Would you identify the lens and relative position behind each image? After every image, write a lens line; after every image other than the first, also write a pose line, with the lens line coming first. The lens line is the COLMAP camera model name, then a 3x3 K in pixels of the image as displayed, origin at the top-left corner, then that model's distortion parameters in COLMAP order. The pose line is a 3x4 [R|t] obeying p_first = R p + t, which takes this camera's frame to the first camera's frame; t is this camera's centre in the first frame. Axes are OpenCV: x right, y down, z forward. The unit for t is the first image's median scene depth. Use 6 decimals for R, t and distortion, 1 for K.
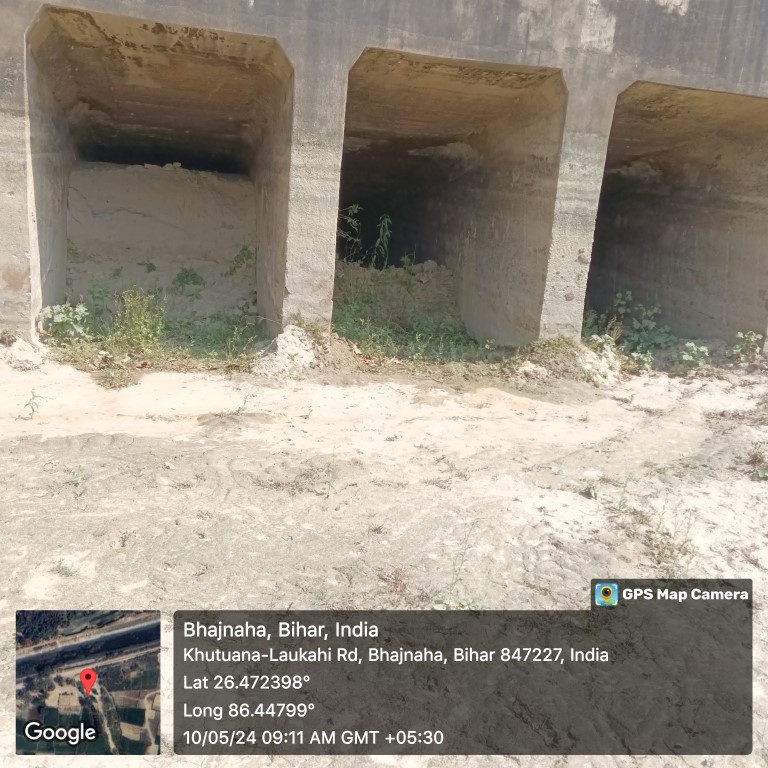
lens RADIAL K [[890.2, 0, 416.6], [0, 890.2, 398.4], [0, 0, 1]] dist [0.233155, -0.237701]
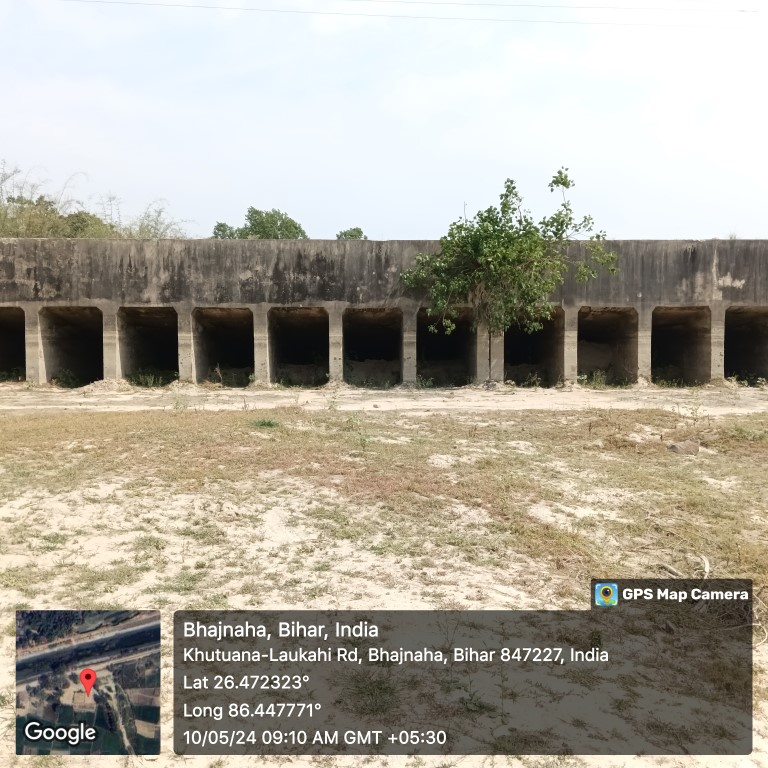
lens RADIAL K [[819.4, 0, 361.4], [0, 819.4, 386.7], [0, 0, 1]] dist [0.096140, -0.217894]
pose [[0.967044, -0.077787, -0.242437, -0.424728], [0.022029, 0.974179, -0.224698, 0.702113], [0.253655, 0.211952, 0.943788, -2.517453]]
